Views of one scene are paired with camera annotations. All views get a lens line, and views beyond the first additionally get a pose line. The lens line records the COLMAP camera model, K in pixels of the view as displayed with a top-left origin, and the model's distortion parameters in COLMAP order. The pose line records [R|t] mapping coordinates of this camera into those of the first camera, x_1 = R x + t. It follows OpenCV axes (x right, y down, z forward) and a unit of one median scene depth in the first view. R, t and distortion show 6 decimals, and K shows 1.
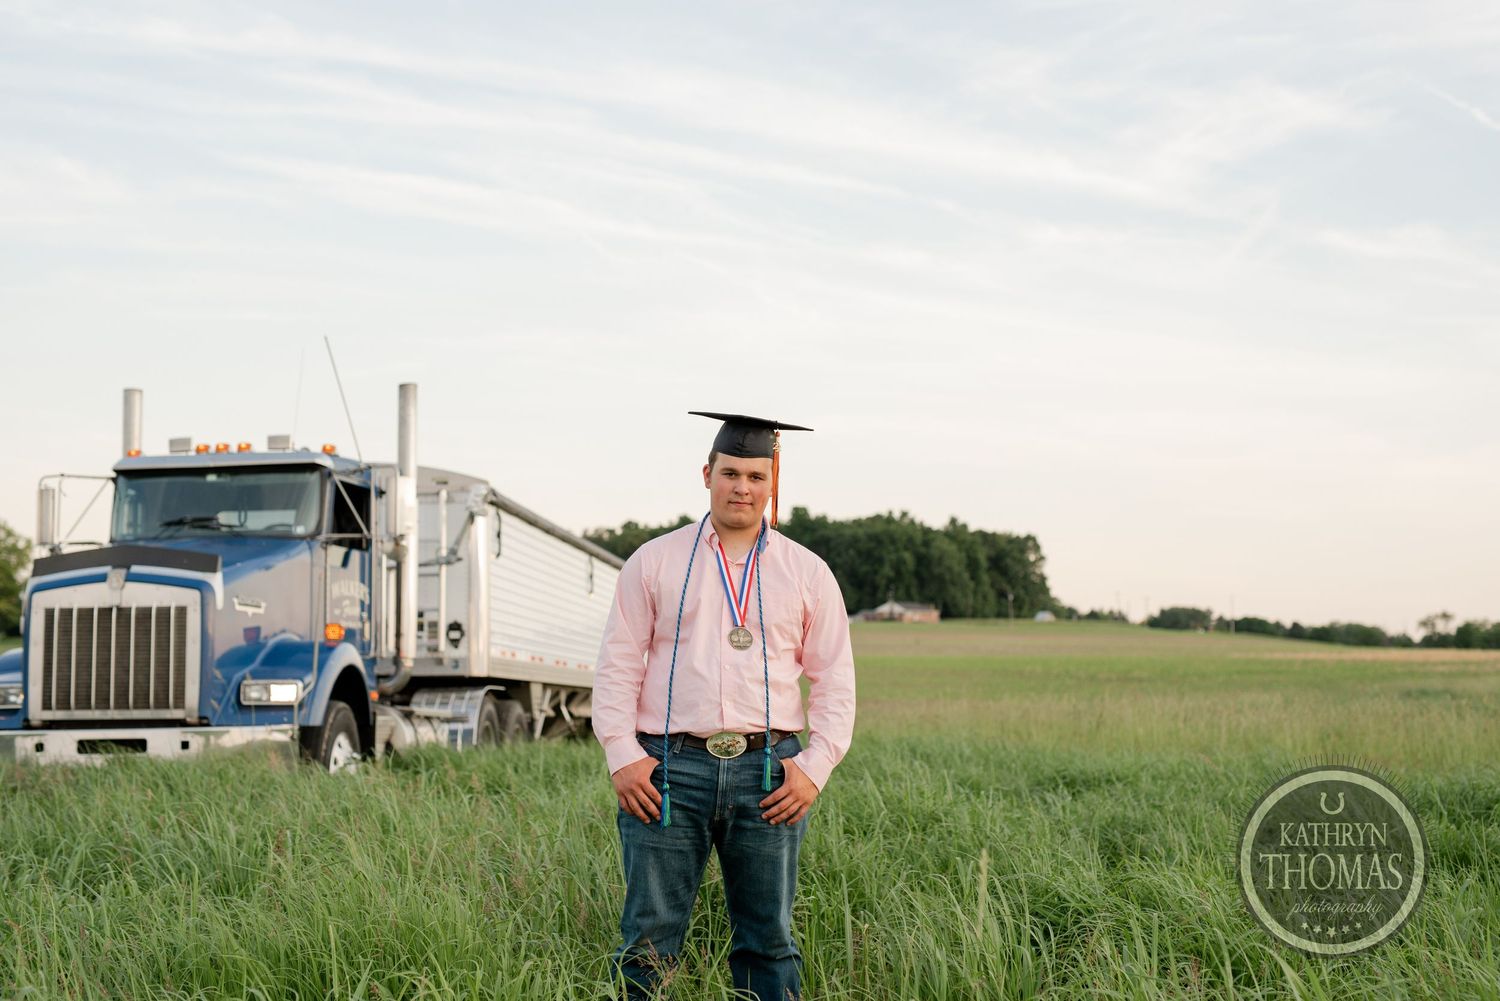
lens RADIAL K [[2087.8, 0, 750.0], [0, 2087.8, 500.5], [0, 0, 1]] dist [-0.004110, 0.058195]
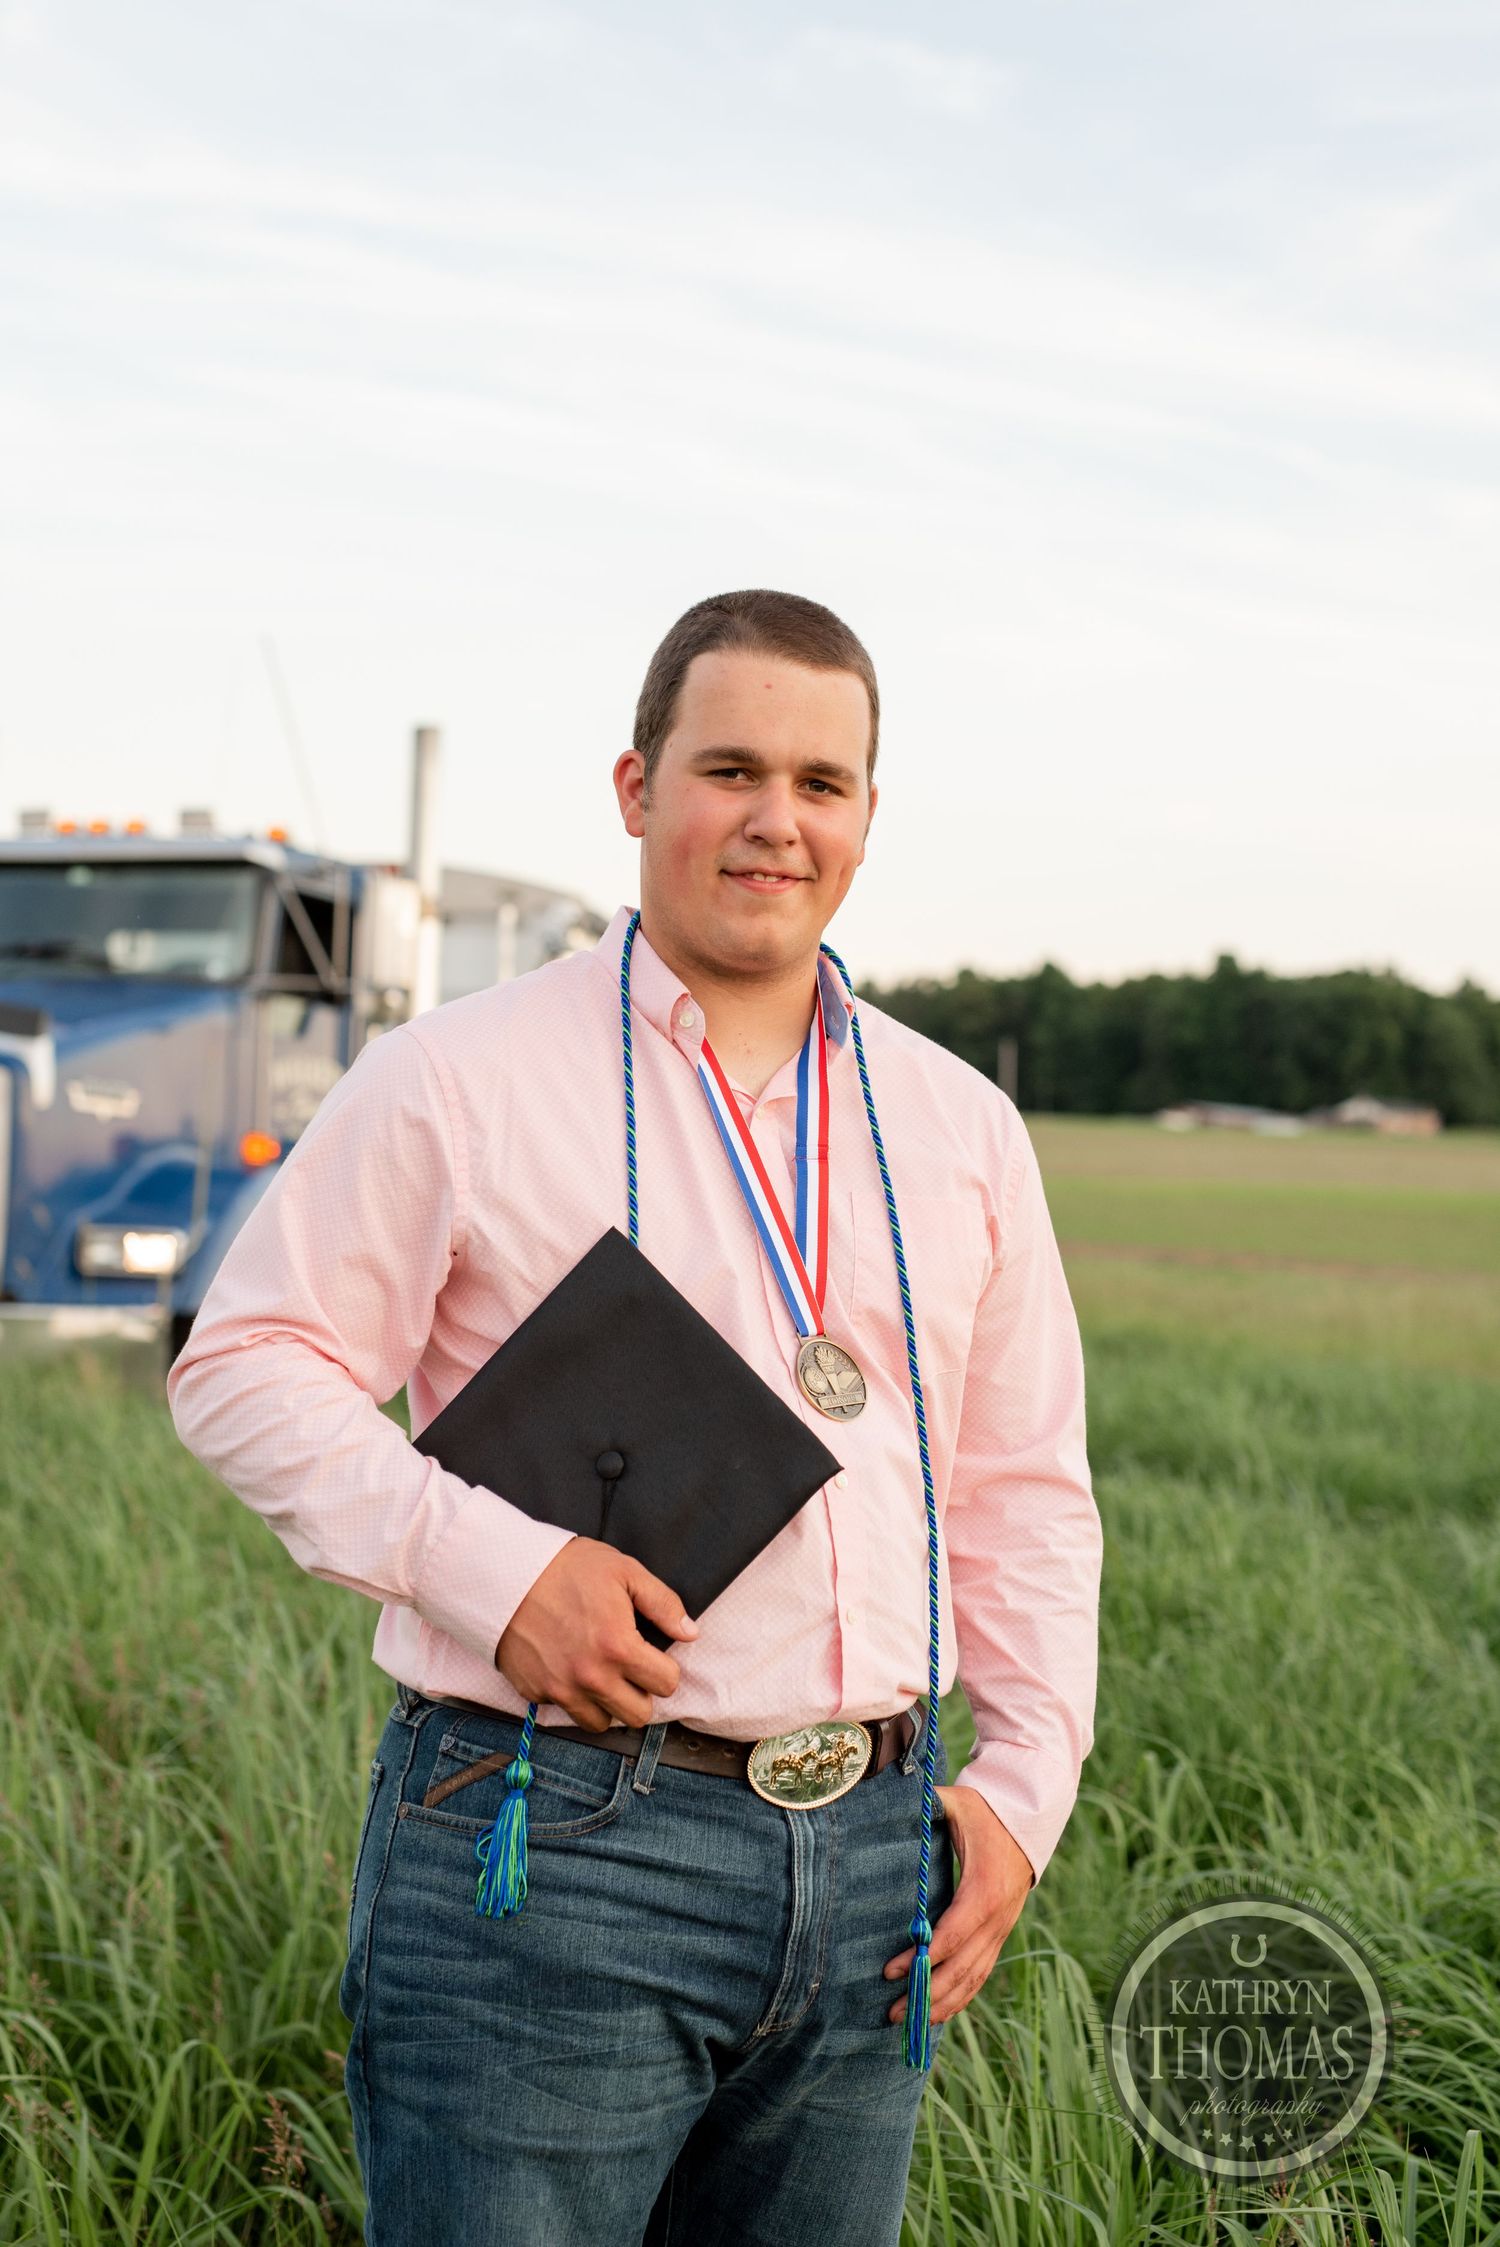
lens RADIAL K [[3144.4, 0, 750.0], [0, 3144.4, 1123.5], [0, 0, 1]] dist [-0.004647, 0.043072]
pose [[0.991527, 0.036020, -0.124803, 0.042859], [-0.028393, 0.997650, 0.062357, -0.002349], [0.126756, -0.058285, 0.990220, 0.141220]]
